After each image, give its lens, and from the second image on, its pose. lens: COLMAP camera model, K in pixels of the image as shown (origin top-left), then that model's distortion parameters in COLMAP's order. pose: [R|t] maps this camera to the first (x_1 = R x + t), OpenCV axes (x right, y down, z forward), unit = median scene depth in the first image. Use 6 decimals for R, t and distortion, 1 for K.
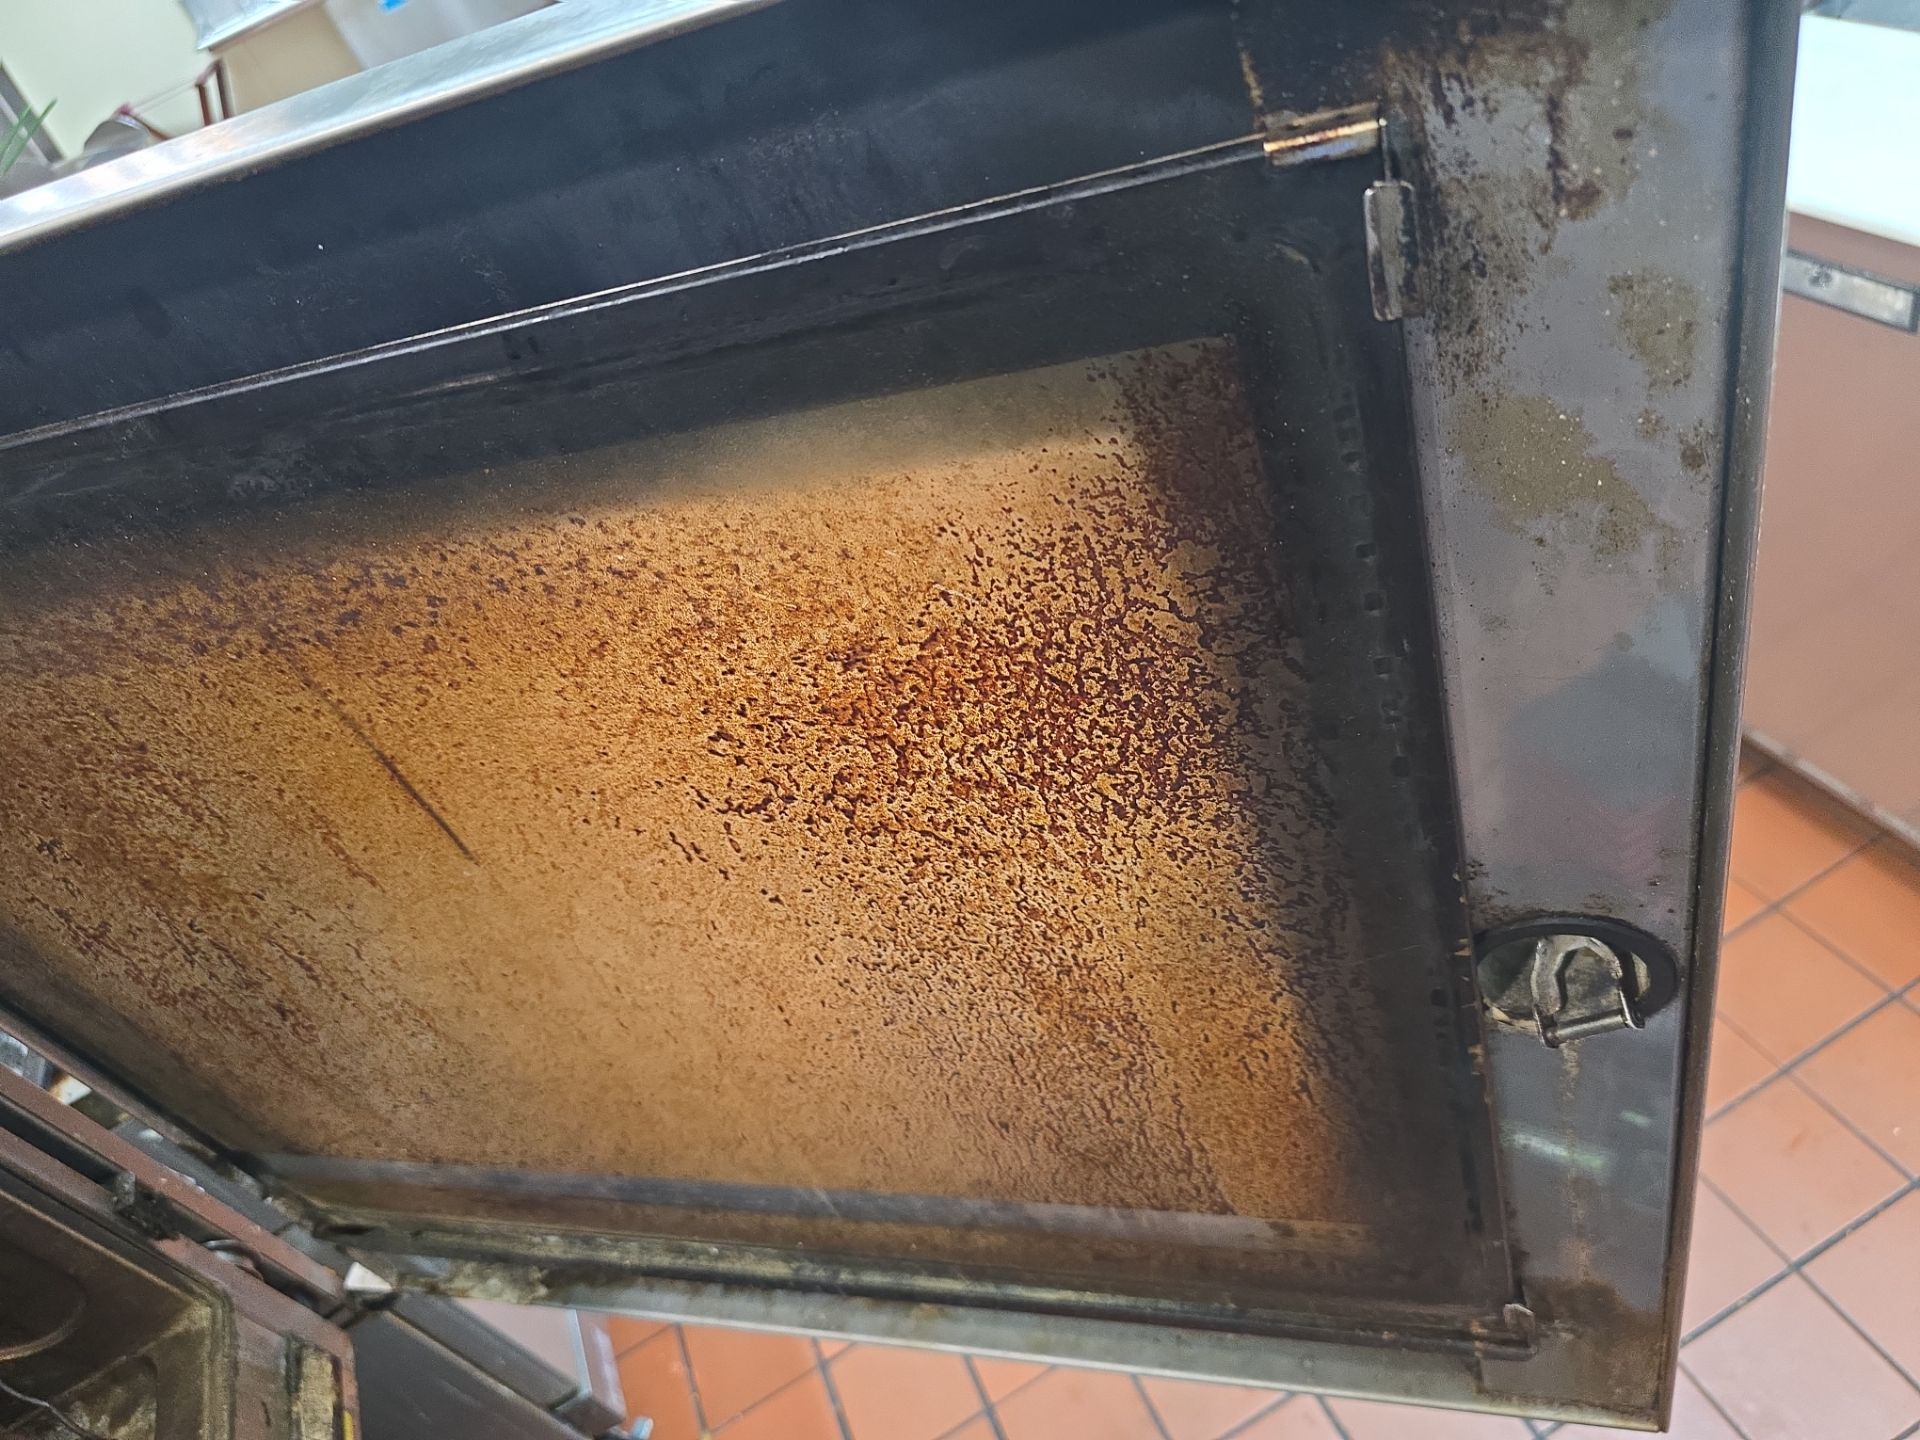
lens RADIAL K [[1311.0, 0, 960.0], [0, 1311.0, 720.0], [0, 0, 1]] dist [-0.002202, -0.000708]
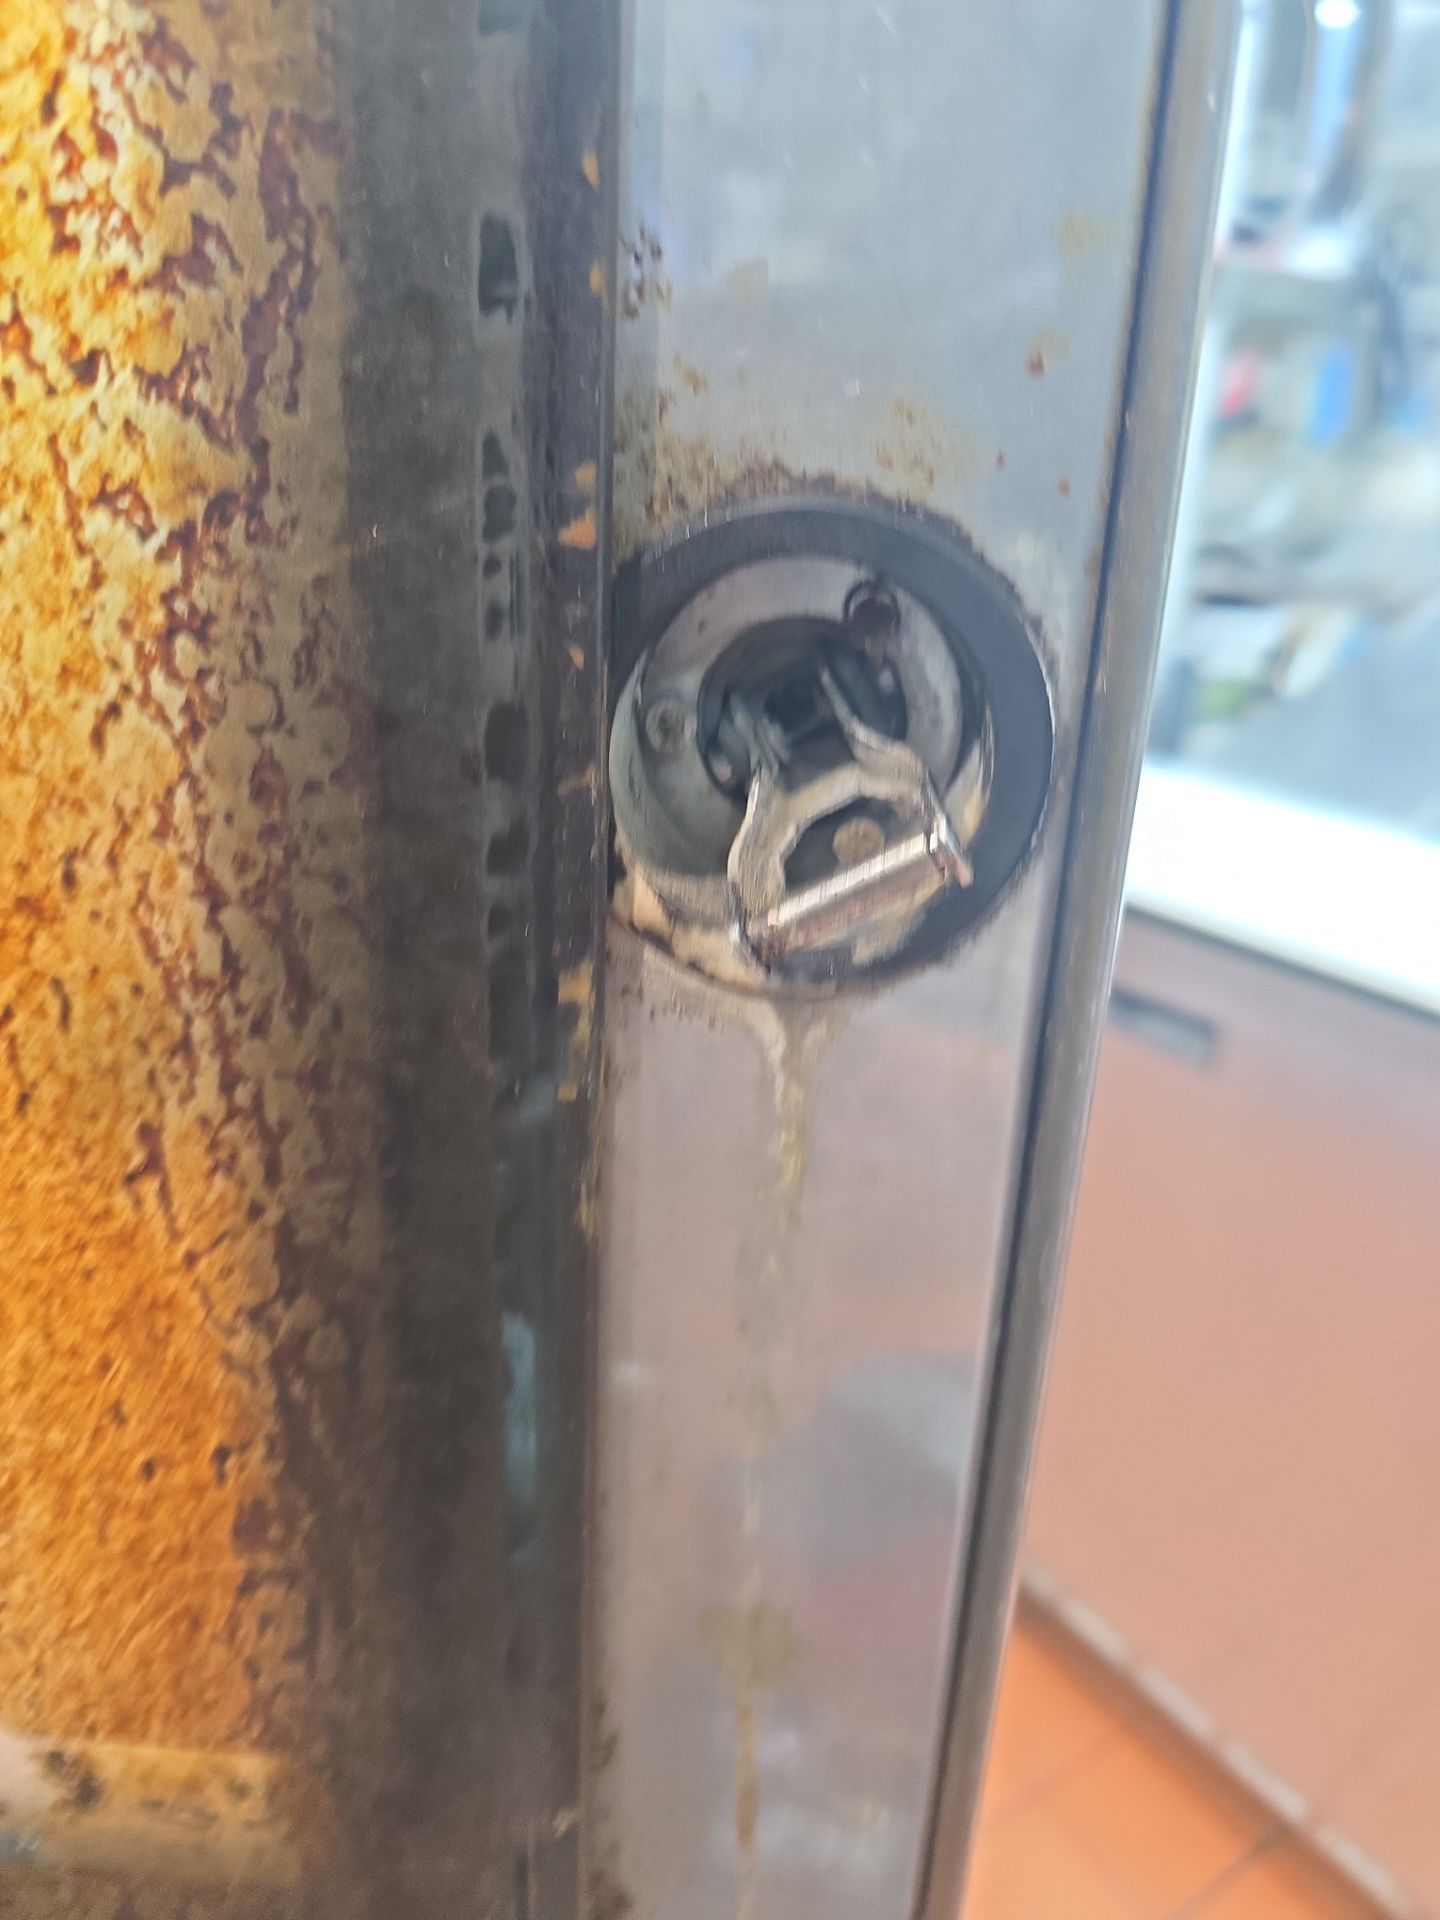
lens RADIAL K [[1707.1, 0, 648.2], [0, 1707.1, 960.4], [0, 0, 1]] dist [-0.064950, -0.003773]
pose [[0.927574, 0.264006, 0.264398, 0.273783], [-0.148370, 0.909707, -0.387838, 0.437661], [-0.342917, 0.320520, 0.882992, 0.531761]]
